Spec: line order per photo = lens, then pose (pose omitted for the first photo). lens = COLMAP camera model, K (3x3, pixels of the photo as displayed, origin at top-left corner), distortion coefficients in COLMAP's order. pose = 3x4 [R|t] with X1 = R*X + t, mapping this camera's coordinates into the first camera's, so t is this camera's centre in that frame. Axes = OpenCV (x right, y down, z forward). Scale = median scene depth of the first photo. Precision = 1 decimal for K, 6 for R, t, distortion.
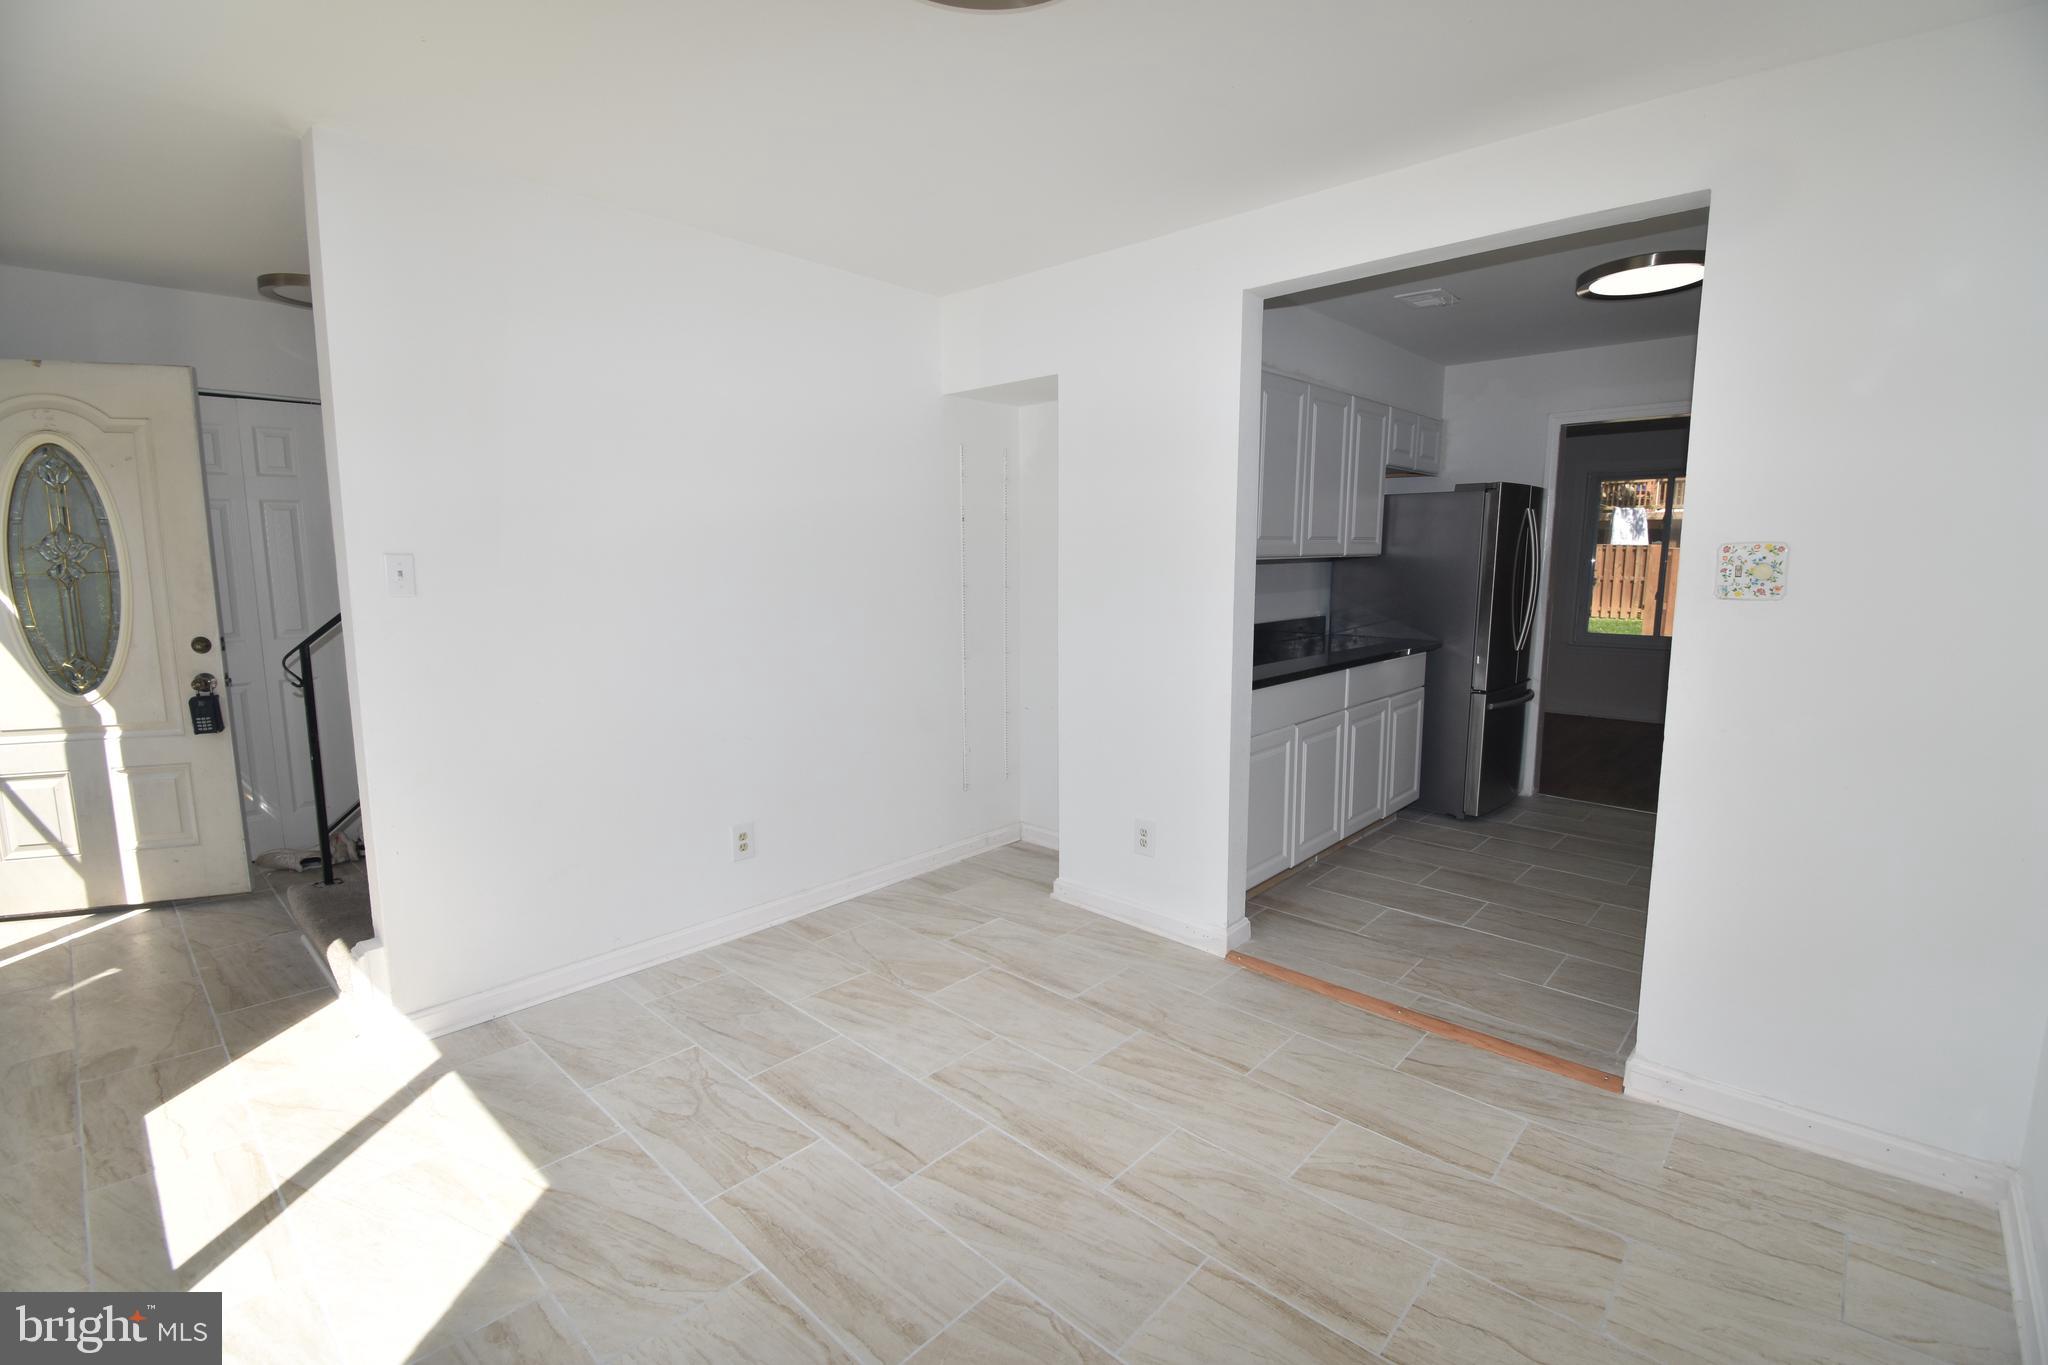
lens RADIAL K [[904.7, 0, 1030.2], [0, 904.7, 680.9], [0, 0, 1]] dist [0.011962, -0.022121]
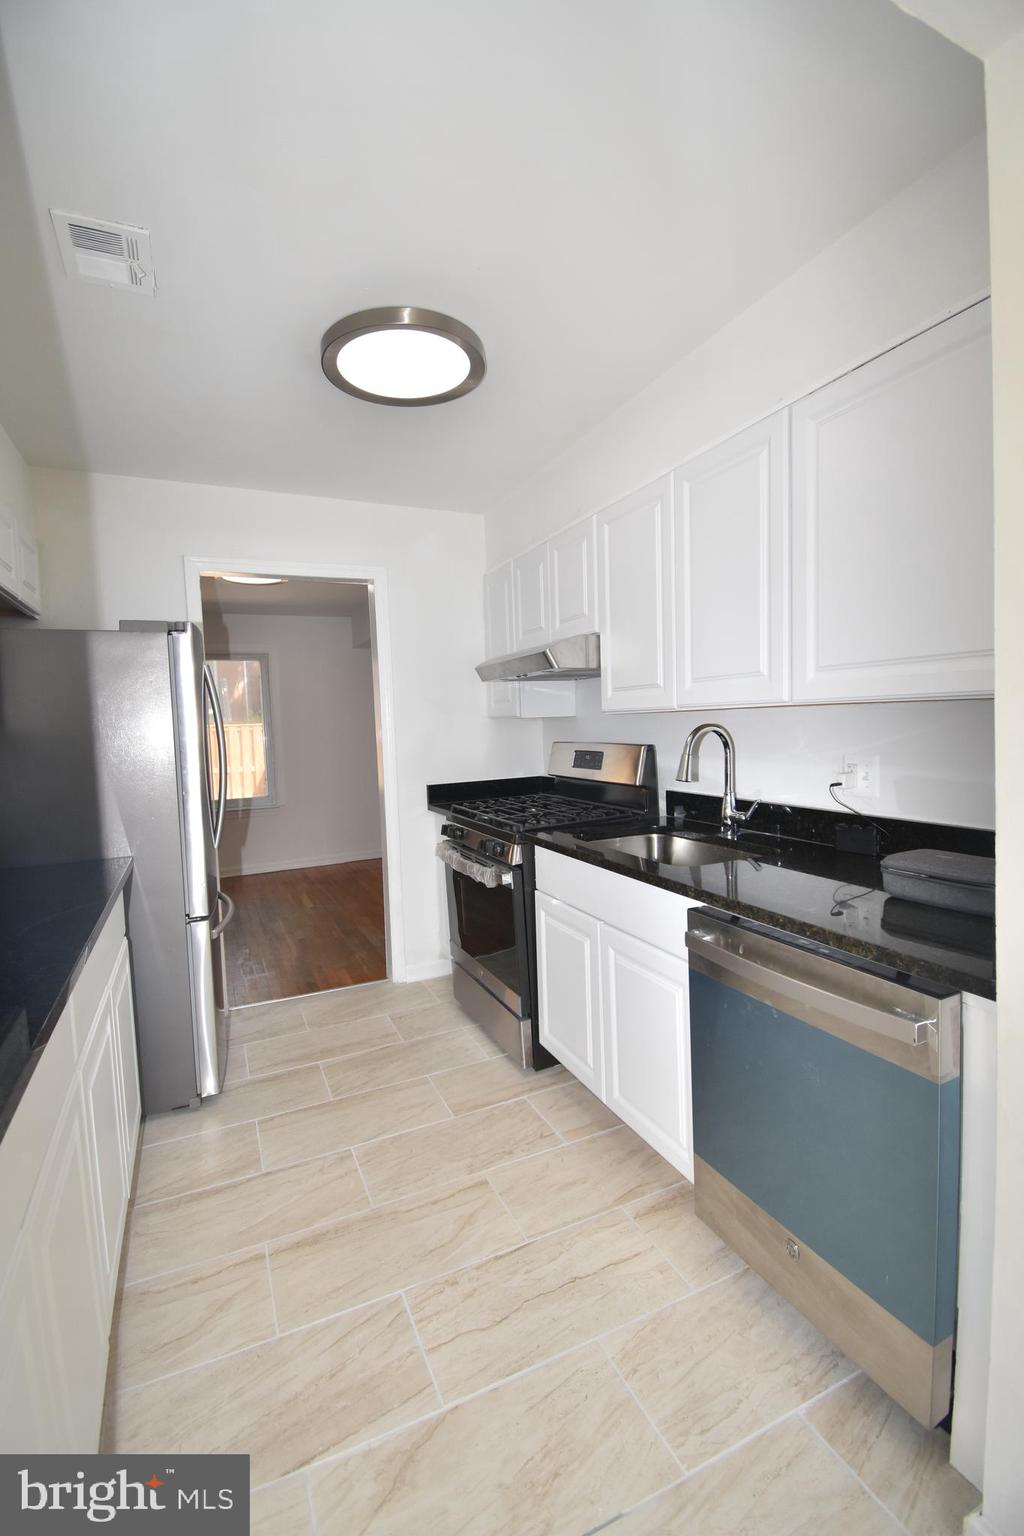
lens RADIAL K [[684.5, 0, 511.4], [0, 684.5, 756.4], [0, 0, 1]] dist [0.024614, -0.026133]
pose [[0.385151, -0.063574, 0.920661, 0.170409], [0.164491, 0.986378, -0.000702, -0.112248], [-0.908075, 0.151711, 0.390362, 0.870161]]
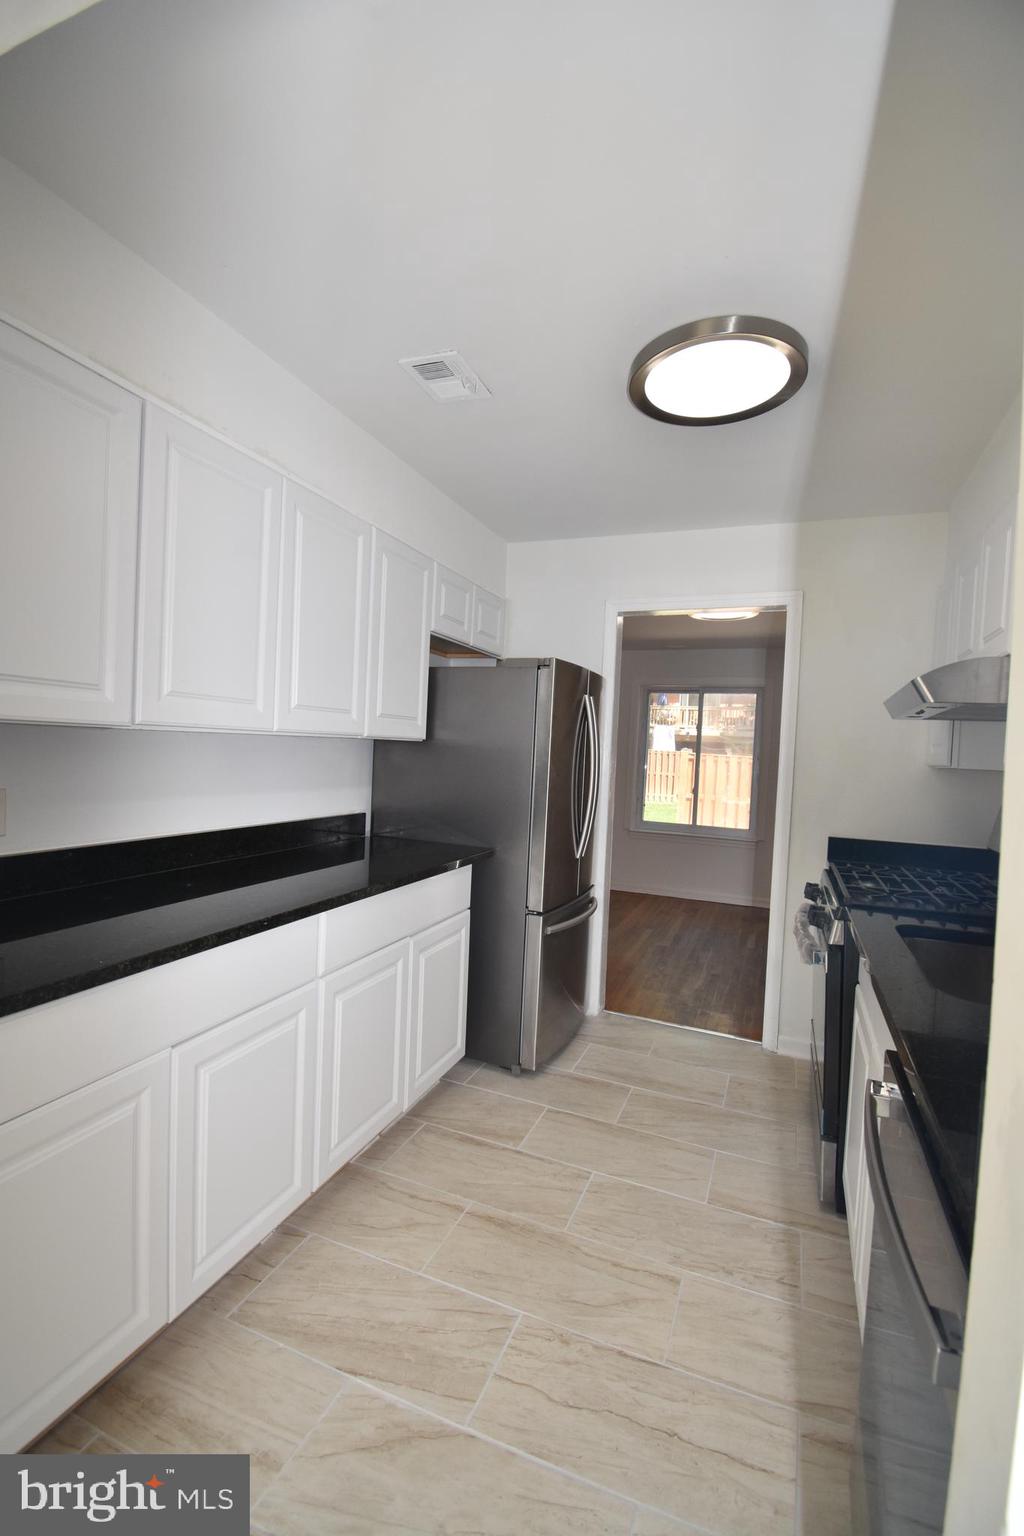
lens RADIAL K [[684.5, 0, 511.4], [0, 684.5, 756.4], [0, 0, 1]] dist [0.024614, -0.026133]
pose [[0.933829, 0.043025, 0.355122, 0.396191], [0.000187, 0.992682, -0.120762, -0.082363], [-0.357719, 0.112837, 0.926987, 0.665497]]
